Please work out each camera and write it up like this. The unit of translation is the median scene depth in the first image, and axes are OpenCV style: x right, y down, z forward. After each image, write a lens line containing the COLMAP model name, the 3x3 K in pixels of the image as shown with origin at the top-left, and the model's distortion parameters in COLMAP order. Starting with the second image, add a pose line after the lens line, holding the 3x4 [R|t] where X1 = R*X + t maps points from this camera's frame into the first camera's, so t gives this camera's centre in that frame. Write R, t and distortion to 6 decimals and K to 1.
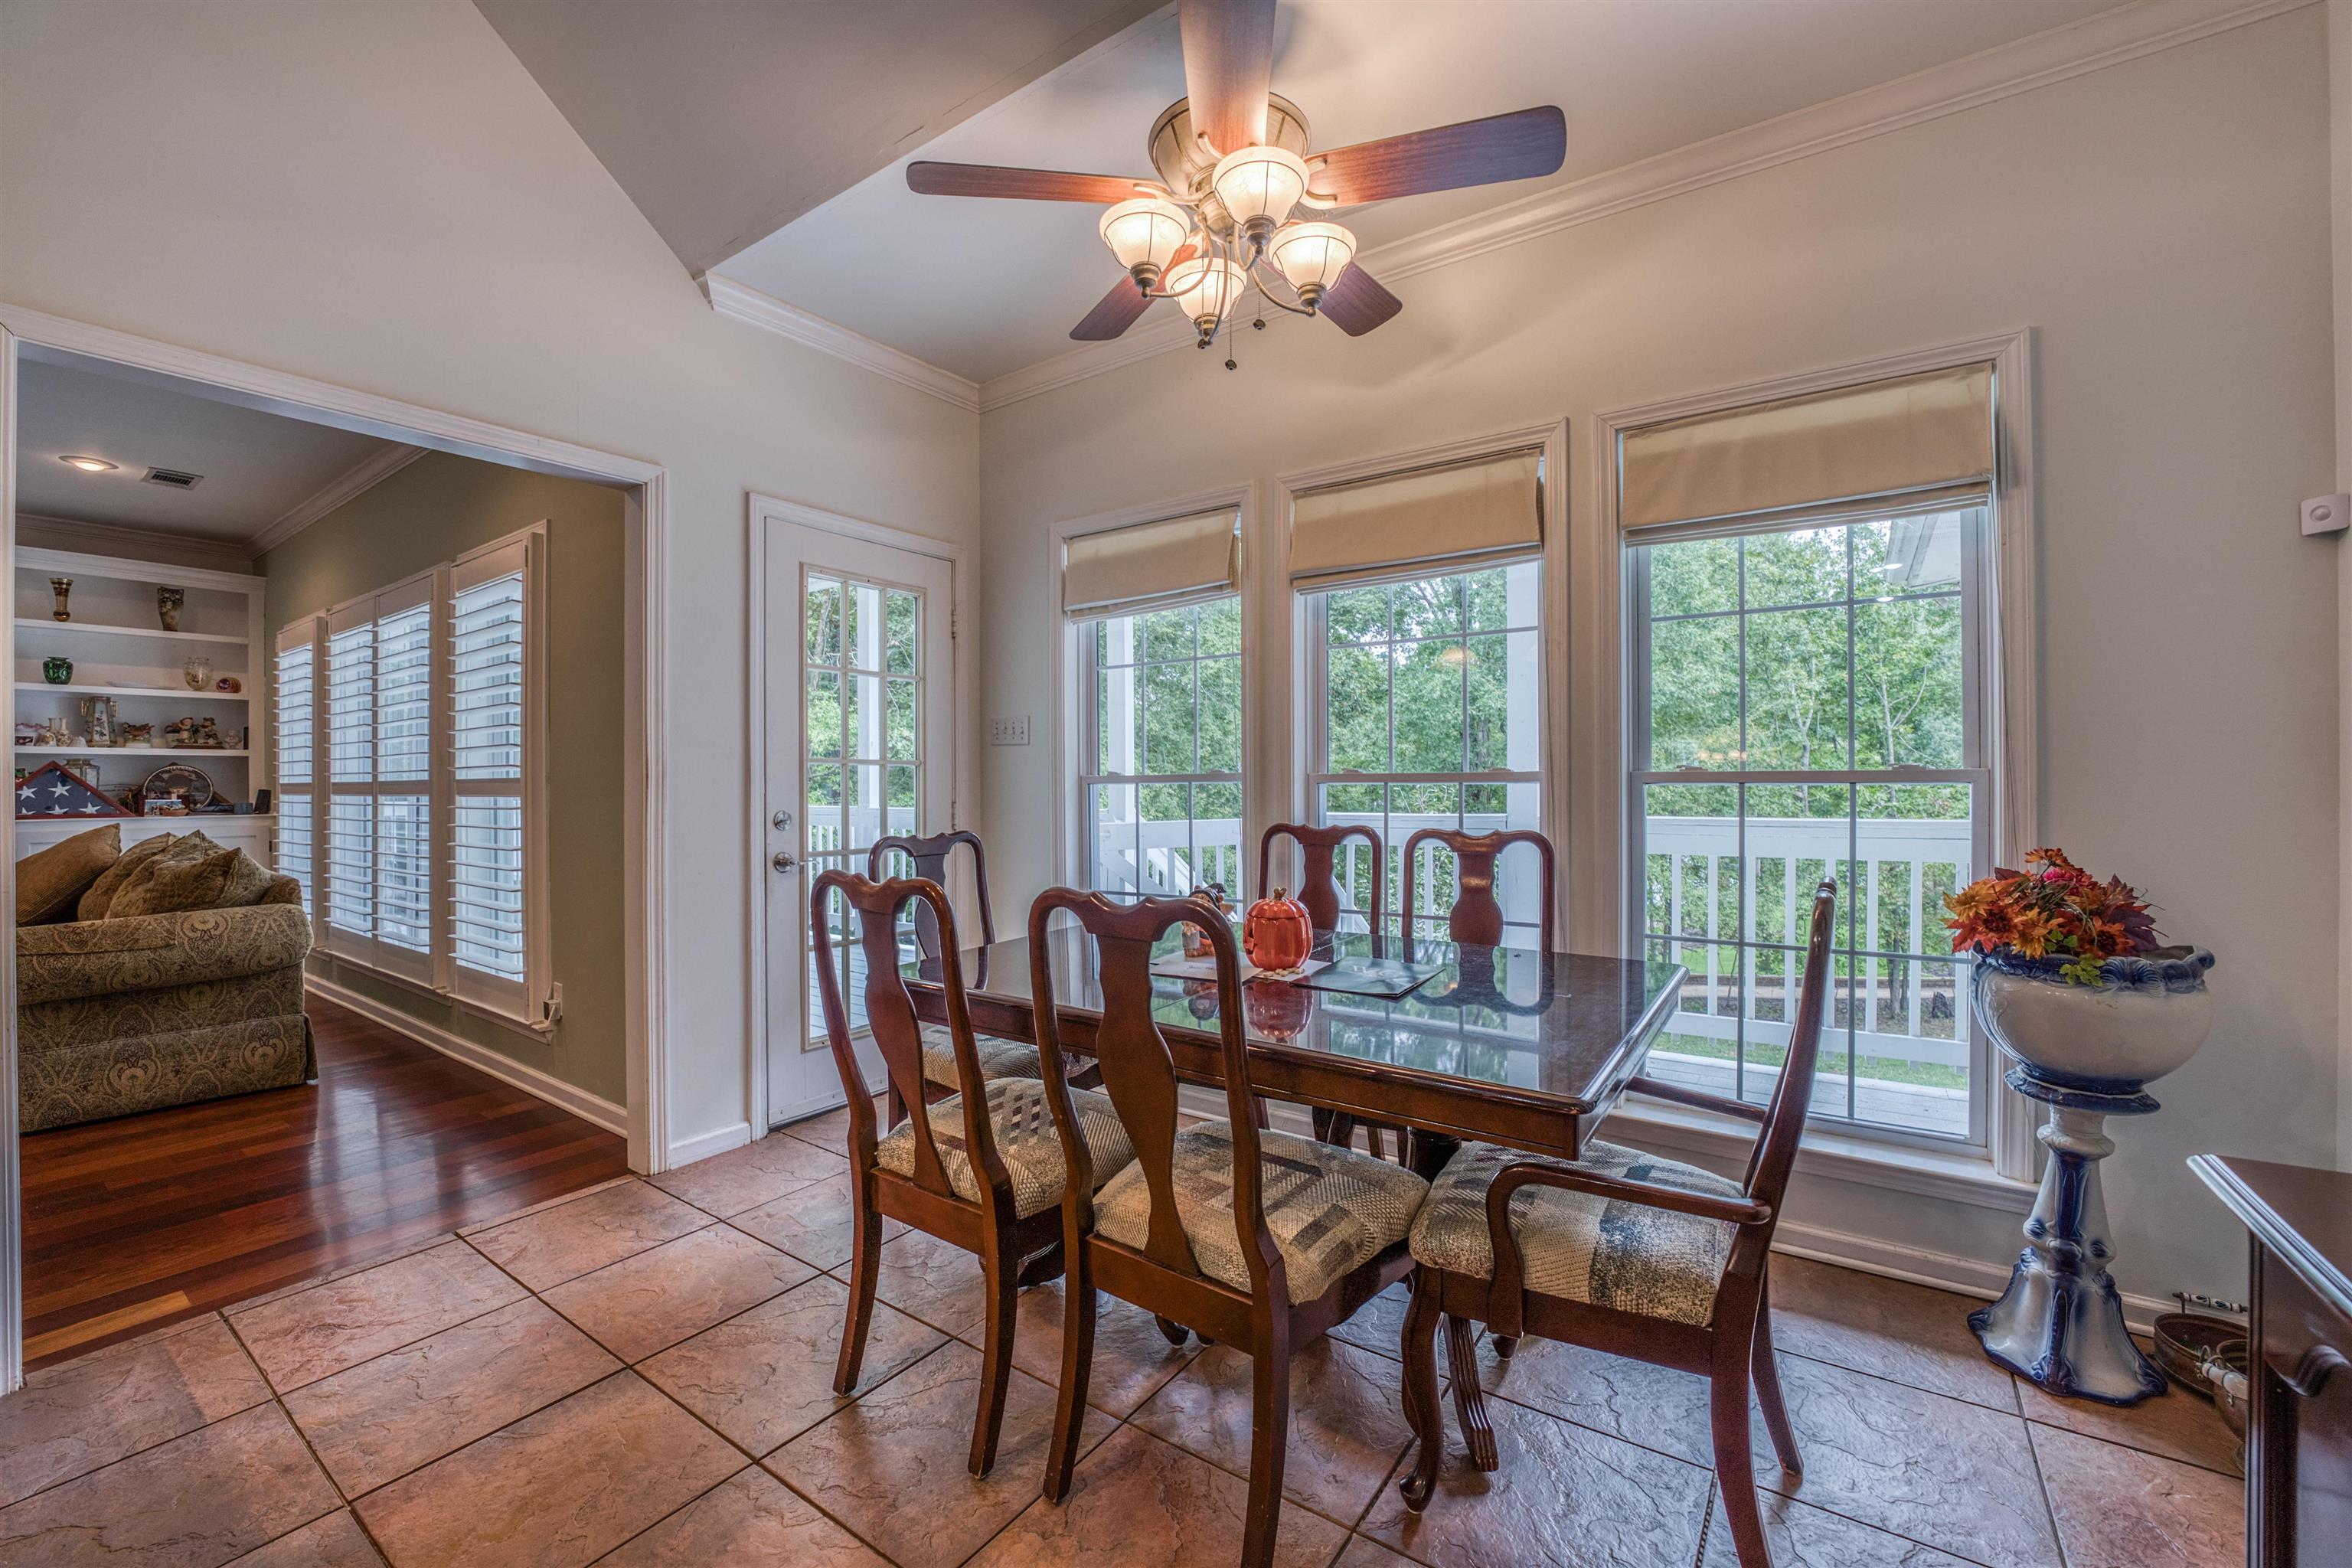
lens RADIAL K [[954.0, 0, 1177.3], [0, 954.0, 783.6], [0, 0, 1]] dist [-0.027819, 0.002210]
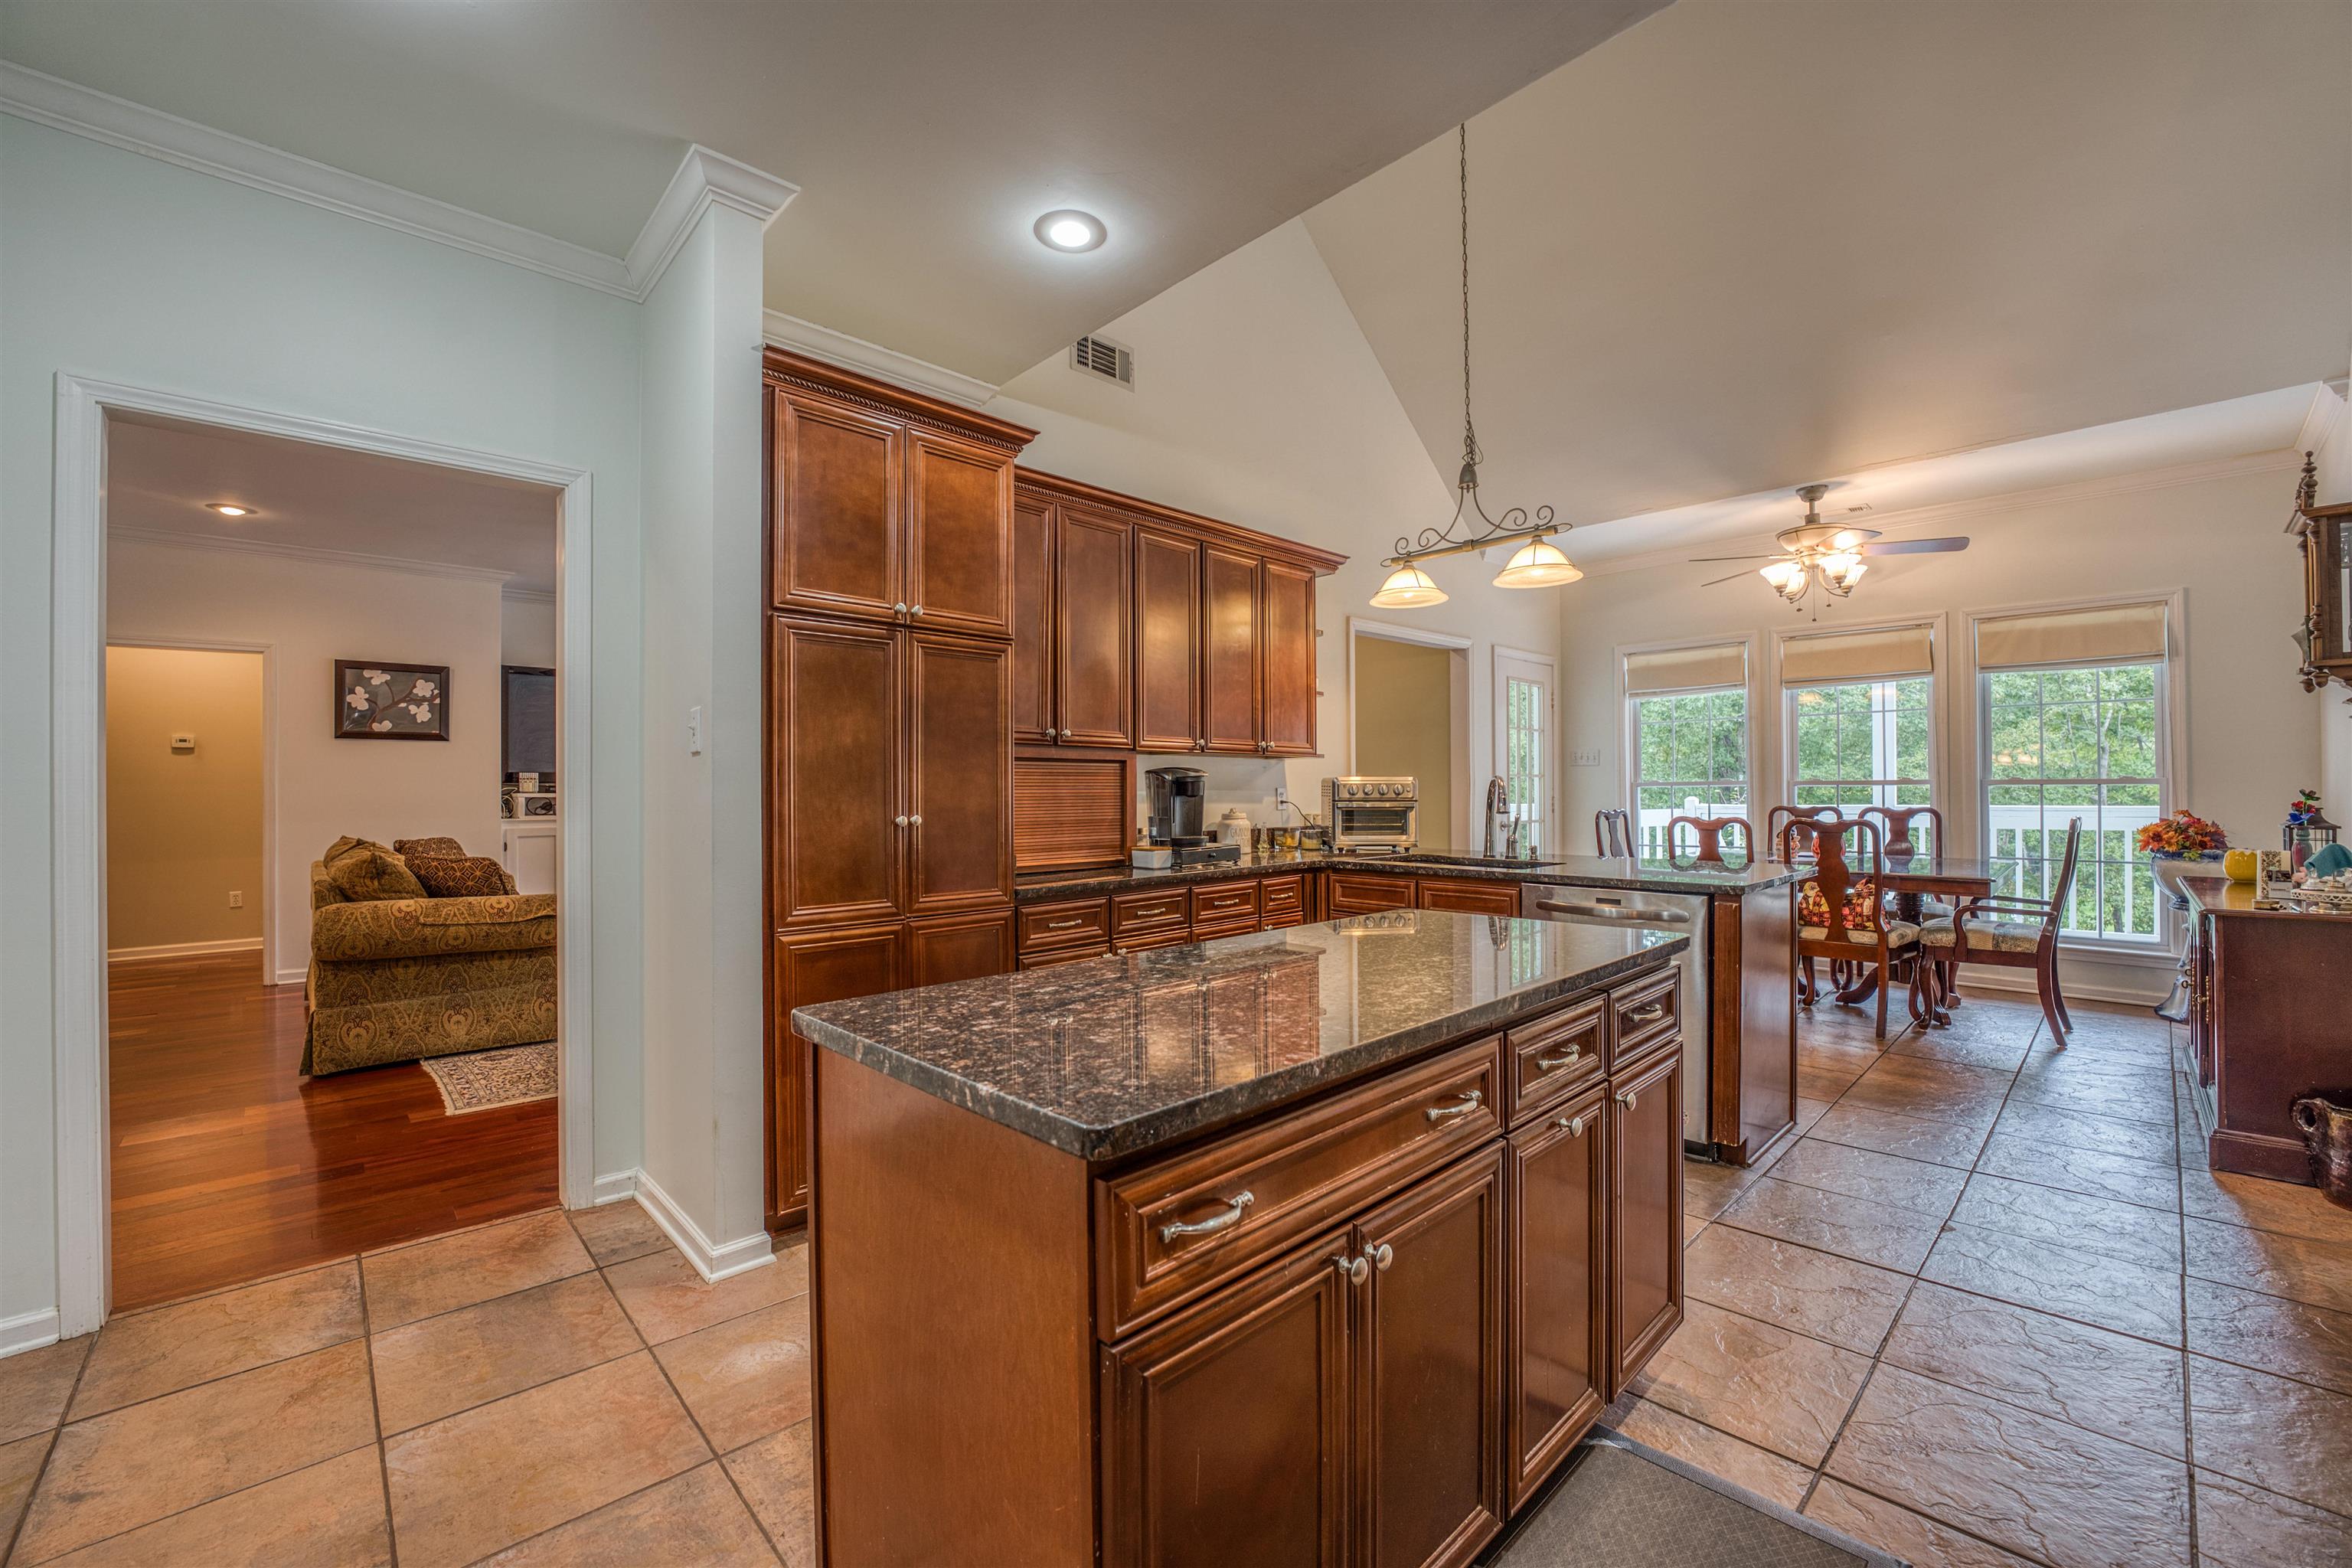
lens RADIAL K [[954.0, 0, 1175.0], [0, 954.0, 782.0], [0, 0, 1]] dist [-0.027819, 0.002210]
pose [[0.979818, -0.003693, -0.199860, -0.655148], [0.002318, 0.999972, -0.007117, 0.002827], [0.199881, 0.006510, 0.979799, -1.059790]]
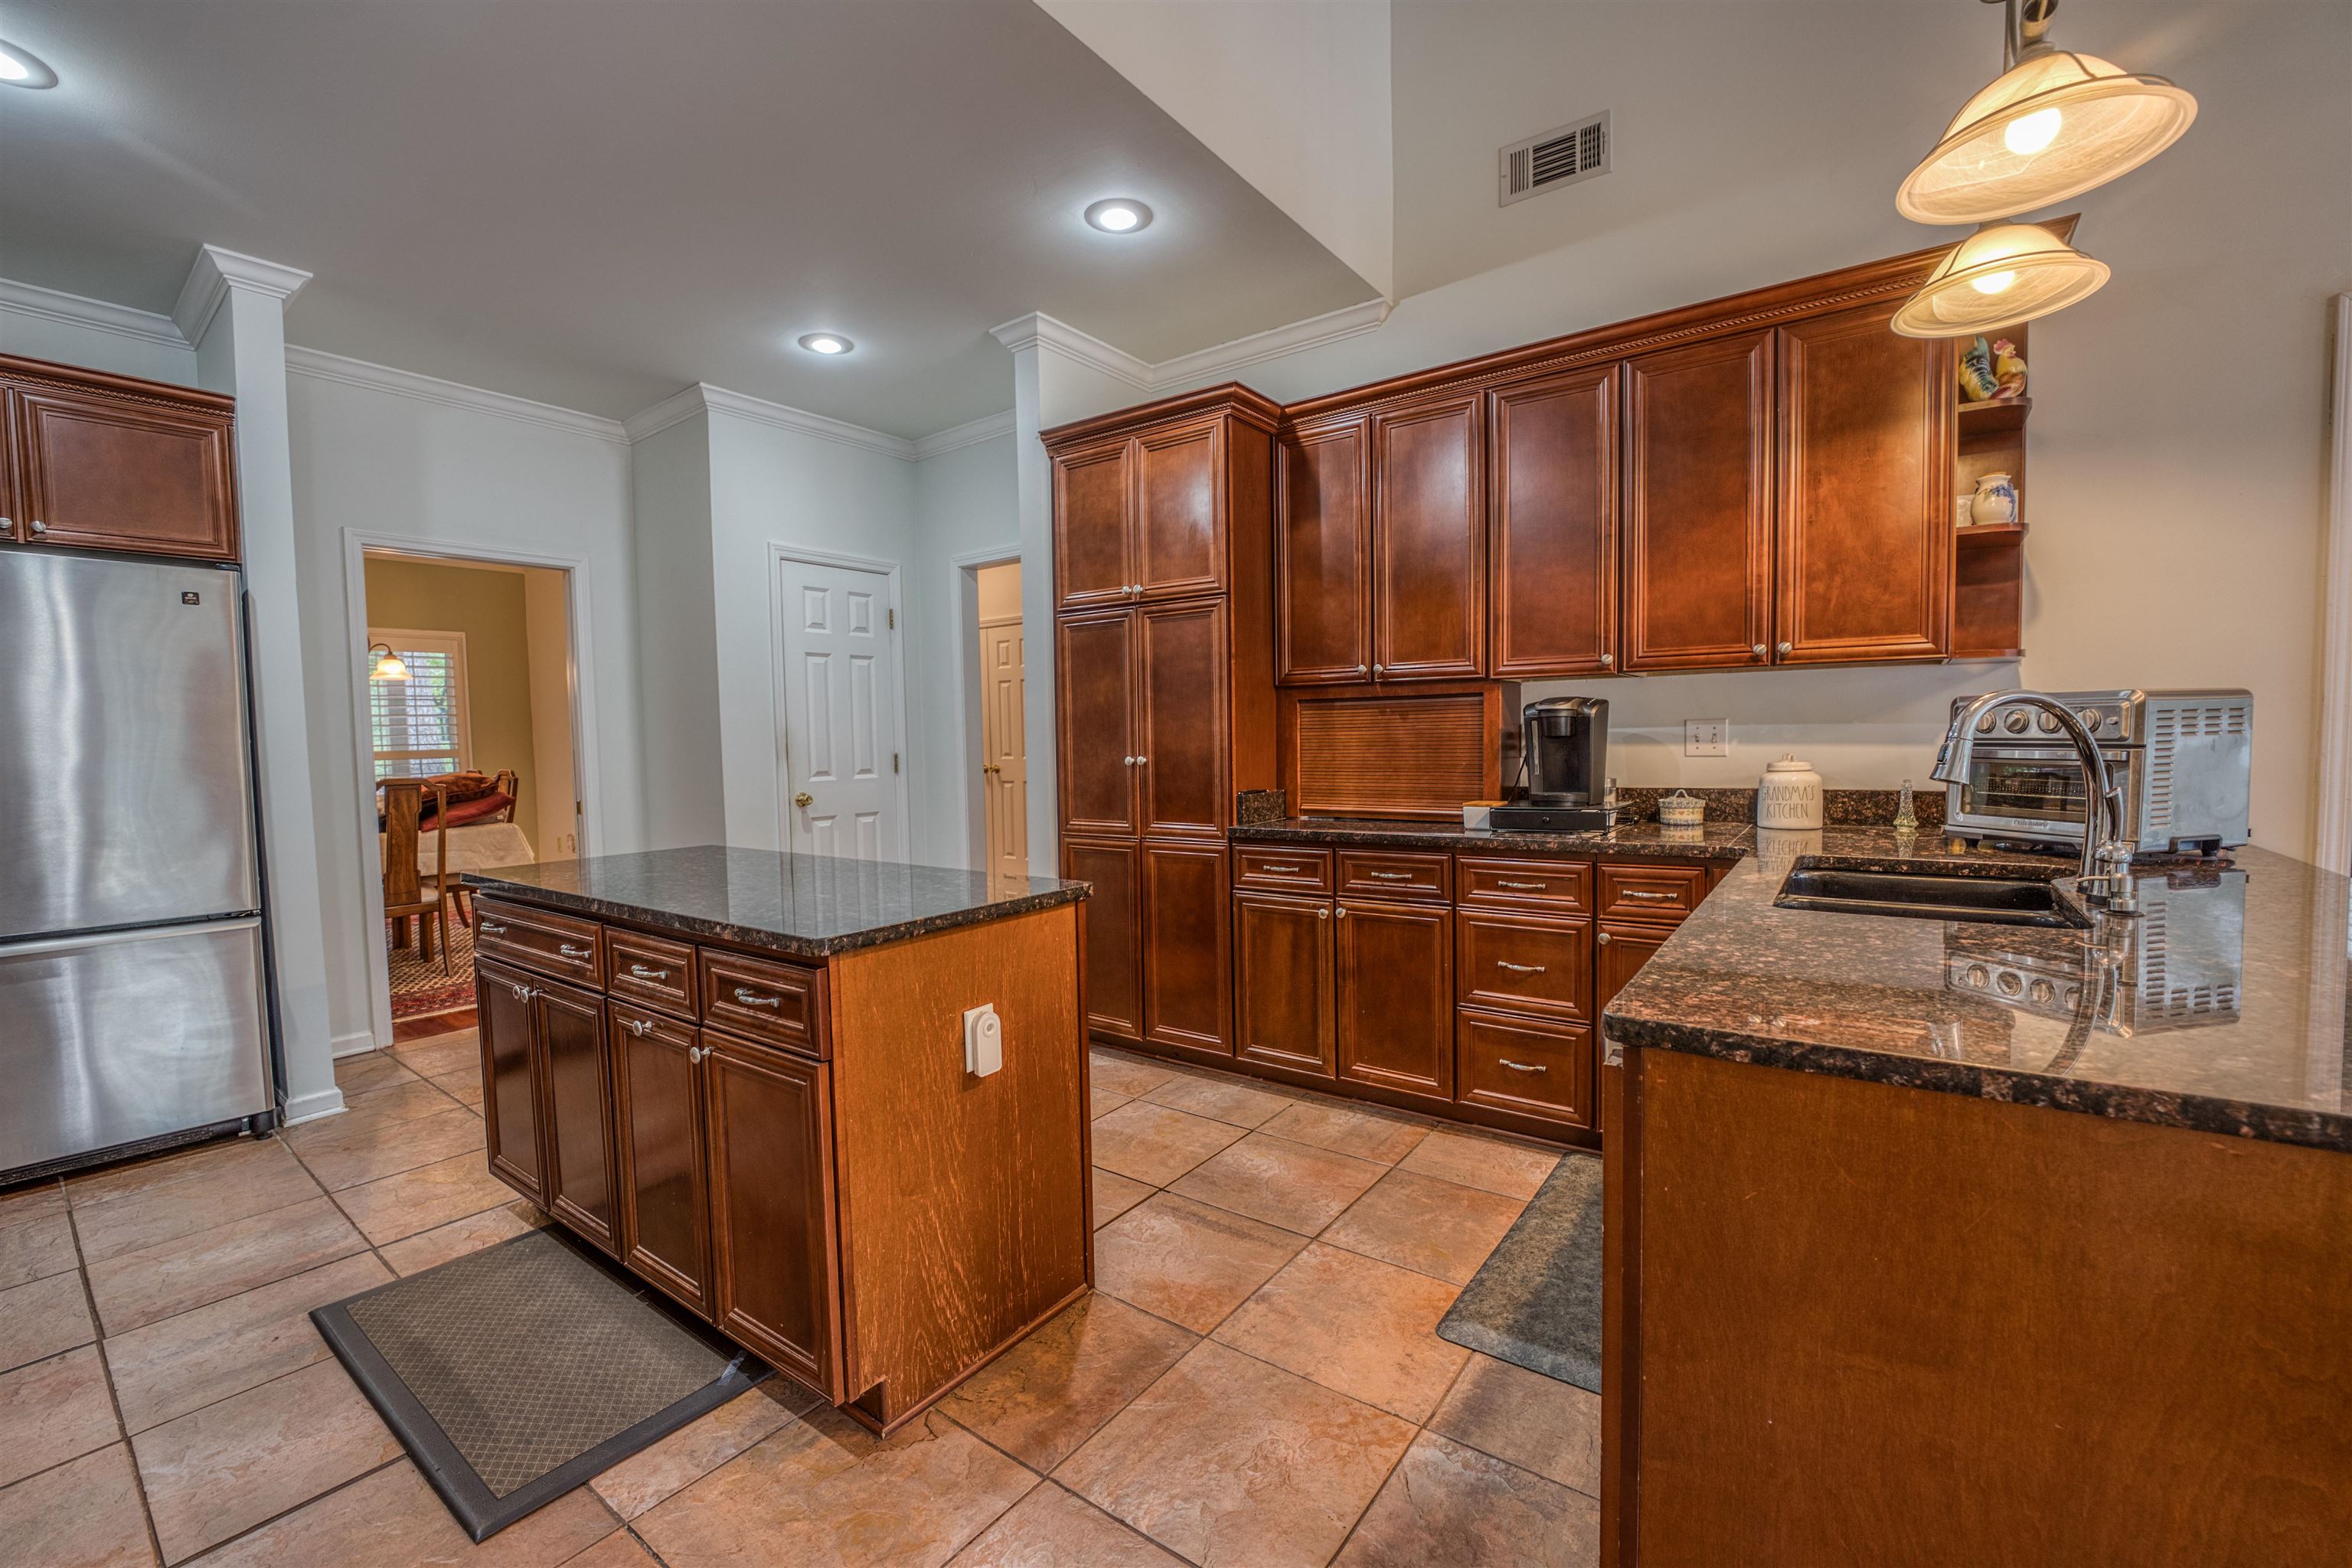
lens RADIAL K [[954.0, 0, 1173.8], [0, 954.0, 787.5], [0, 0, 1]] dist [-0.027819, 0.002210]
pose [[-0.022756, 0.060051, -0.997936, -0.033065], [0.024546, 0.997927, 0.059490, -0.001651], [0.999440, -0.023142, -0.024183, -0.255896]]
